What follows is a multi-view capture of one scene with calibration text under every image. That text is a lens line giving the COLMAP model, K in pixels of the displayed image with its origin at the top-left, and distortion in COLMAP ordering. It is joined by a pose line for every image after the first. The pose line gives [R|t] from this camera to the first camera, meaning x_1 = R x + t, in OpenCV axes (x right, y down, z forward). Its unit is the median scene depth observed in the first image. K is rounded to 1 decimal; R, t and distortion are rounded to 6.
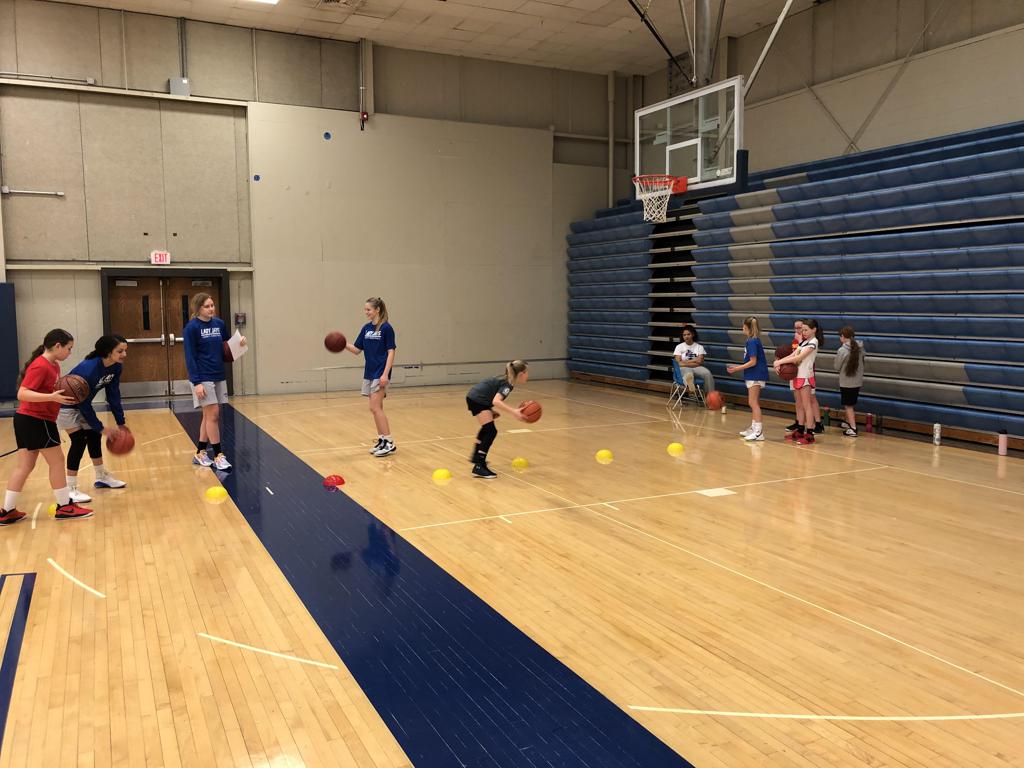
lens RADIAL K [[846.4, 0, 507.3], [0, 846.4, 388.7], [0, 0, 1]] dist [0.012863, 0.016137]
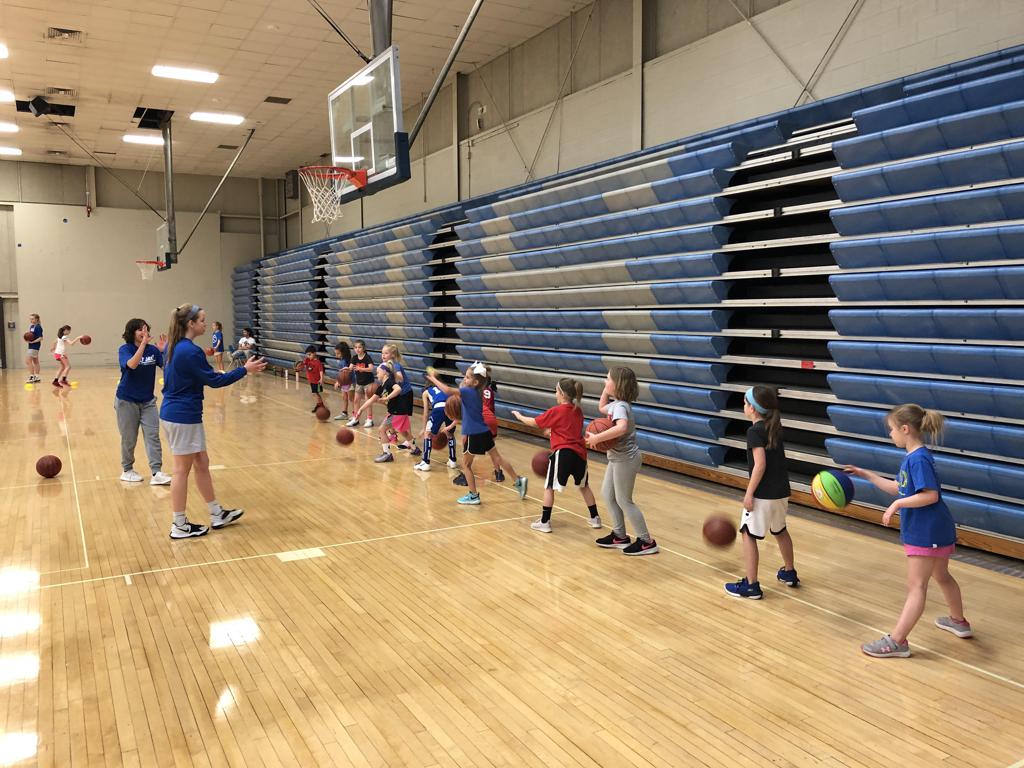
lens RADIAL K [[846.4, 0, 516.8], [0, 846.4, 380.8], [0, 0, 1]] dist [0.012863, 0.016137]
pose [[0.998521, -0.005287, 0.054115, 0.604963], [0.006525, 0.999720, -0.022724, 0.076292], [-0.053980, 0.023044, 0.998276, -0.774348]]
